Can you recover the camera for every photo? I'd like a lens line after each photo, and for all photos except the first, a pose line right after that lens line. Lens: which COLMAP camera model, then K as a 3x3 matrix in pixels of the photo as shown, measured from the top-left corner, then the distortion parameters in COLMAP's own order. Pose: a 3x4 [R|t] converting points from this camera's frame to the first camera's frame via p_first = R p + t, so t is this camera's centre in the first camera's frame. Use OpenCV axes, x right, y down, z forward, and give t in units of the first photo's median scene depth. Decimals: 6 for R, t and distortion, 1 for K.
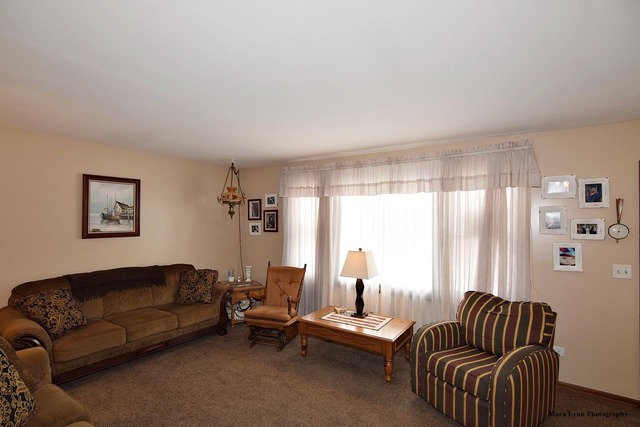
lens RADIAL K [[311.9, 0, 320.0], [0, 311.9, 213.5], [0, 0, 1]] dist [-0.015392, 0.000101]
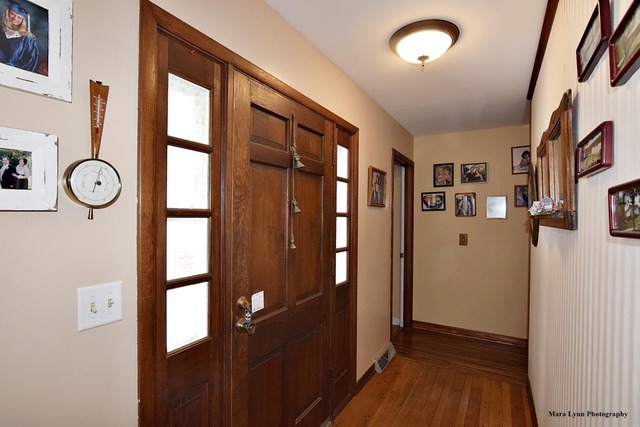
lens RADIAL K [[311.9, 0, 320.0], [0, 311.9, 213.5], [0, 0, 1]] dist [-0.015392, 0.000101]
pose [[-0.080546, -0.012788, 0.996669, 0.504348], [-0.054358, 0.998486, 0.008419, 0.059511], [-0.995268, -0.053499, -0.081119, 0.633989]]
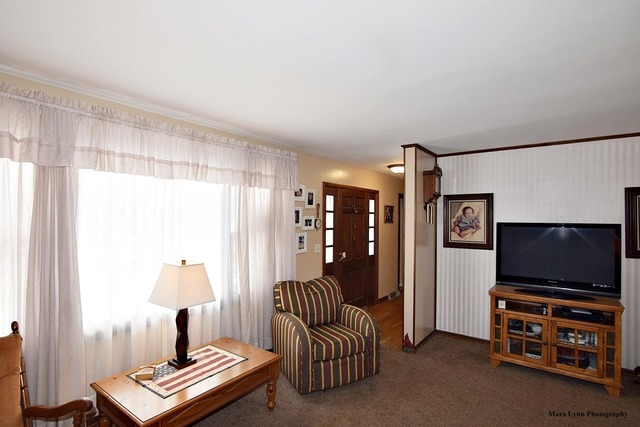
lens RADIAL K [[327.1, 0, 320.0], [0, 327.1, 213.5], [0, 0, 1]] dist [0.023887, -0.000148]
pose [[0.039838, -0.006996, 0.999182, -0.592660], [-0.053904, 0.998504, 0.009140, -0.009769], [-0.997751, -0.054224, 0.039401, 0.742942]]
